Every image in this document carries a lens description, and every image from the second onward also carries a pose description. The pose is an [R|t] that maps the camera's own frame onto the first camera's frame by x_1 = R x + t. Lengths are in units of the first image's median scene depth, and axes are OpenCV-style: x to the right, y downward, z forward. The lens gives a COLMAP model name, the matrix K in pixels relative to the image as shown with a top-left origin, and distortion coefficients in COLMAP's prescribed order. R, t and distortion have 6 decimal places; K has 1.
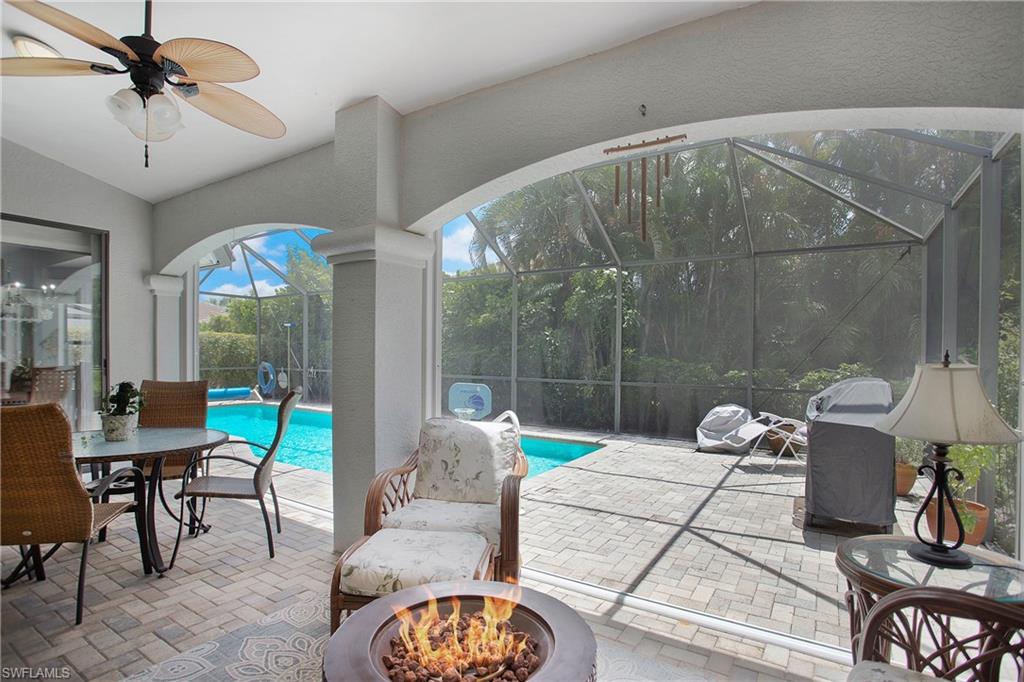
lens RADIAL K [[508.3, 0, 502.6], [0, 508.3, 347.7], [0, 0, 1]] dist [-0.046157, 0.010942]
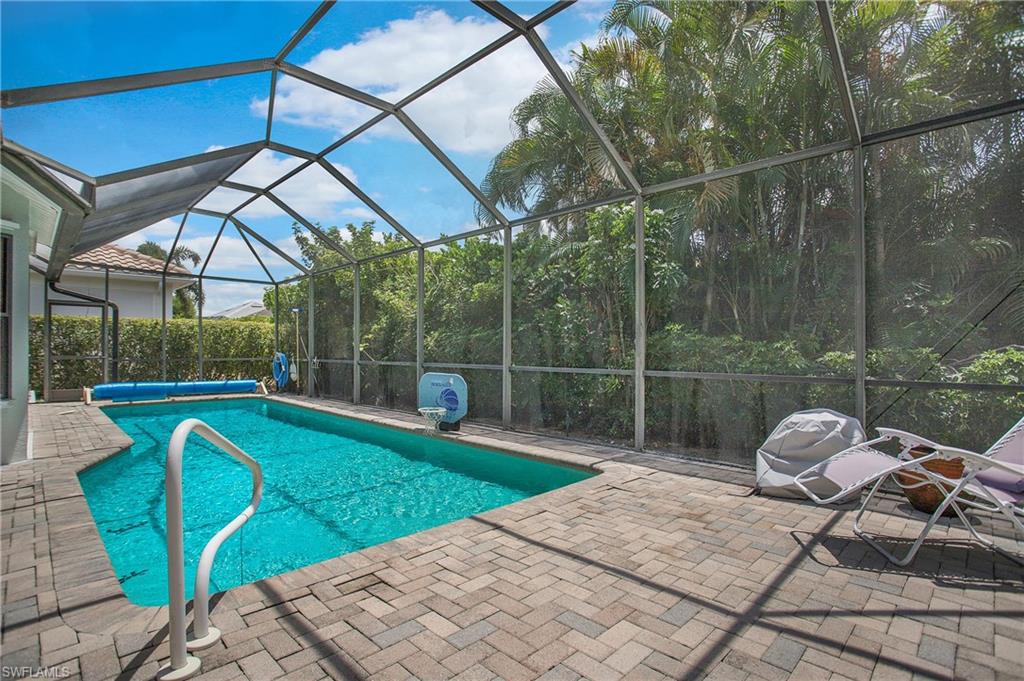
lens RADIAL K [[508.3, 0, 494.1], [0, 508.3, 329.3], [0, 0, 1]] dist [-0.046157, 0.010942]
pose [[0.977610, -0.015261, -0.209872, 0.219739], [0.009107, 0.999501, -0.030255, 0.039320], [0.210229, 0.027667, 0.977261, 0.393608]]
